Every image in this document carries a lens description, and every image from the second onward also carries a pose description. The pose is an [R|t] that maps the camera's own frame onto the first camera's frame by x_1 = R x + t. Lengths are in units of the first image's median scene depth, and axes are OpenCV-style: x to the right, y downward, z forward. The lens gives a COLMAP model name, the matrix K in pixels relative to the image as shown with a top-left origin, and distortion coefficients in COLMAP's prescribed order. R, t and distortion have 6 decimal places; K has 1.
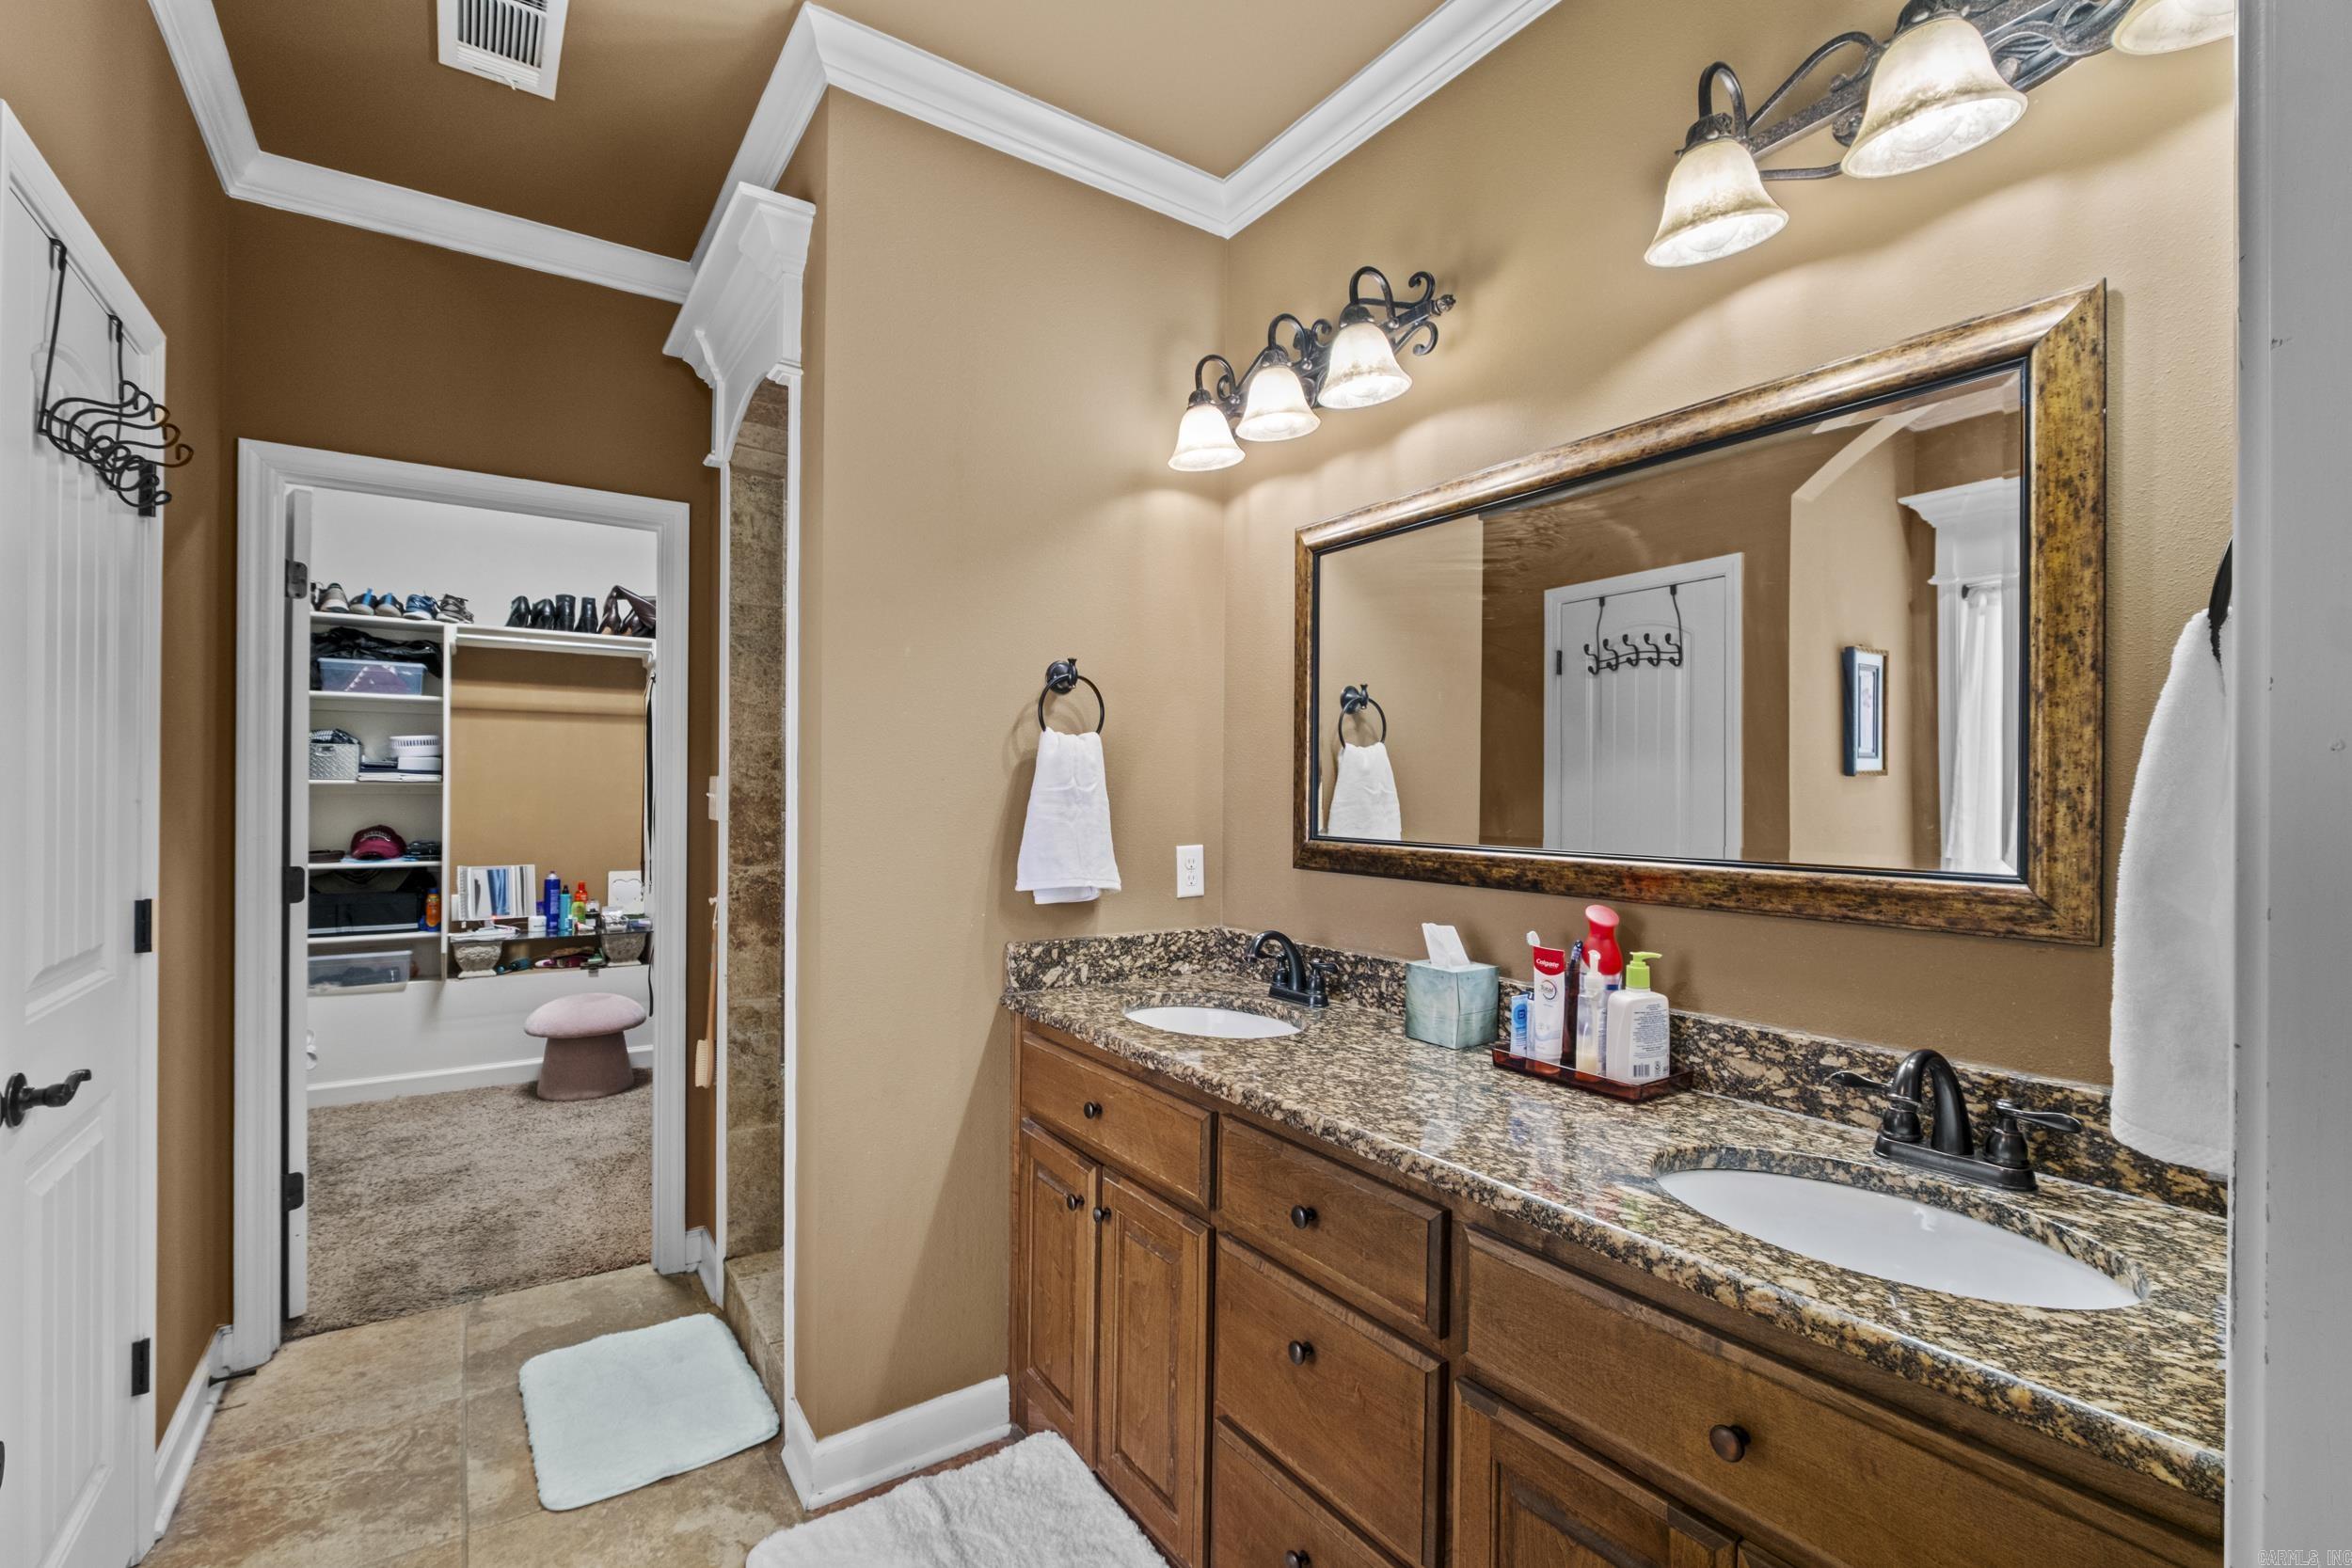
lens RADIAL K [[1026.3, 0, 1161.3], [0, 1026.3, 786.9], [0, 0, 1]] dist [-0.007129, 0.000423]
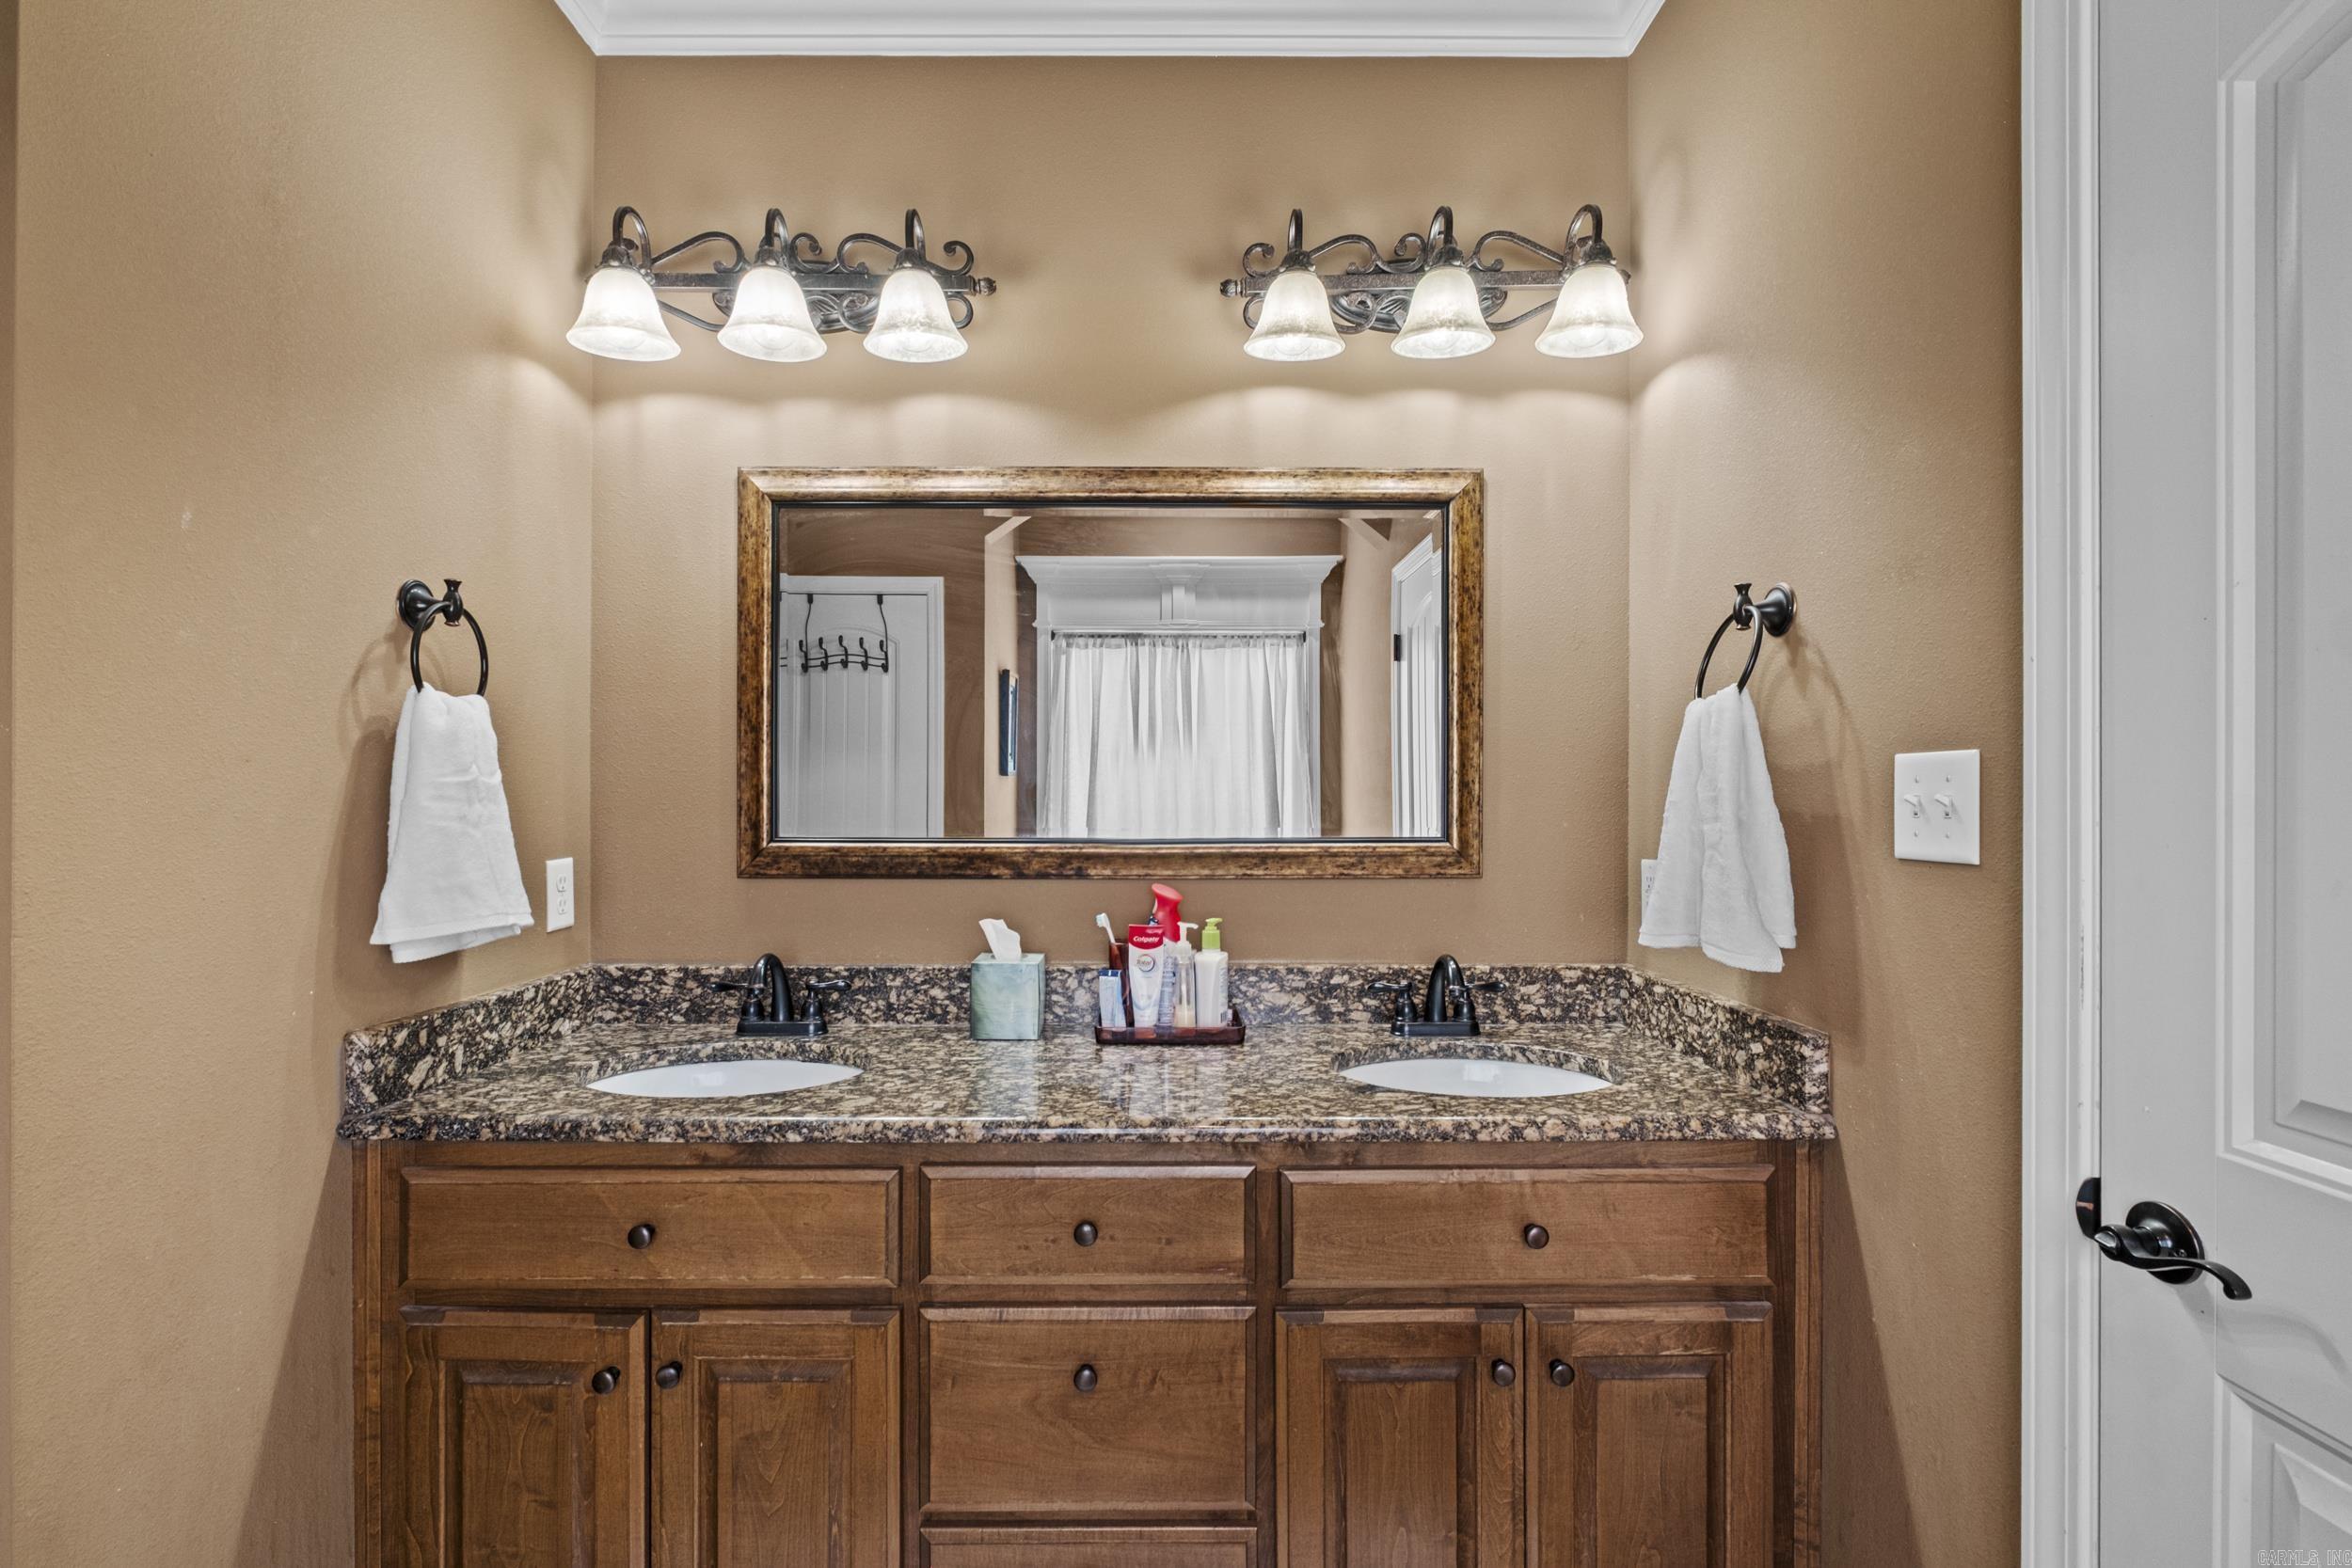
lens RADIAL K [[1026.3, 0, 1171.5], [0, 1026.3, 794.9], [0, 0, 1]] dist [-0.007129, 0.000423]
pose [[0.555047, -0.004131, 0.831809, -0.434918], [-0.000528, 0.999986, 0.005318, 0.009269], [-0.831819, -0.003391, 0.555036, 0.301384]]
